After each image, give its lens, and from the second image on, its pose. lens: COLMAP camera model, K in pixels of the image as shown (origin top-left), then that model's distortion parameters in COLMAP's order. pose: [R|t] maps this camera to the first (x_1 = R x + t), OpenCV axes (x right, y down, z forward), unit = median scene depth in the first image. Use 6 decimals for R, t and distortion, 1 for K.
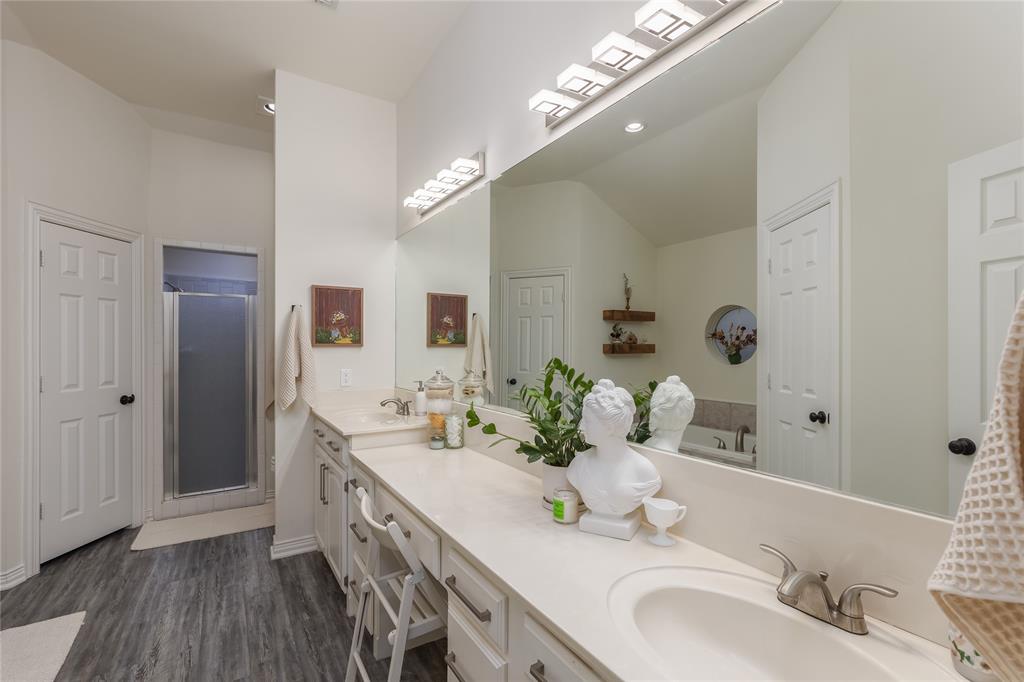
lens RADIAL K [[465.9, 0, 510.4], [0, 465.9, 345.0], [0, 0, 1]] dist [0.002605, 0.000190]
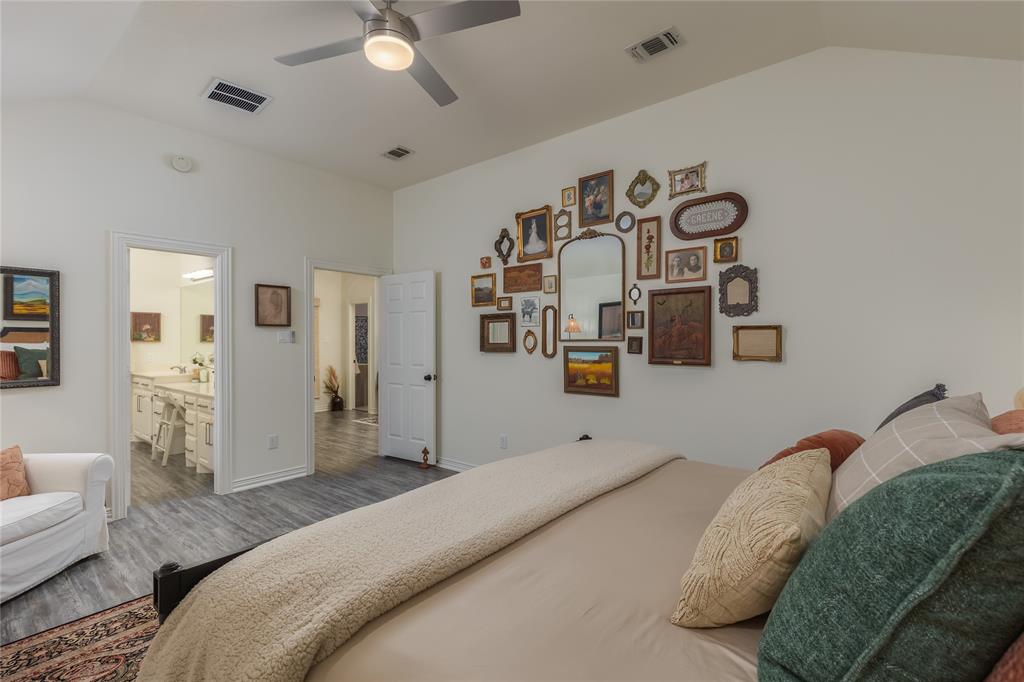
lens RADIAL K [[465.9, 0, 515.9], [0, 465.9, 343.9], [0, 0, 1]] dist [0.002605, 0.000190]
pose [[0.944392, 0.002868, 0.328809, 0.484727], [-0.004386, 0.999983, 0.003876, -0.003177], [-0.328792, -0.005102, 0.944388, -1.453343]]
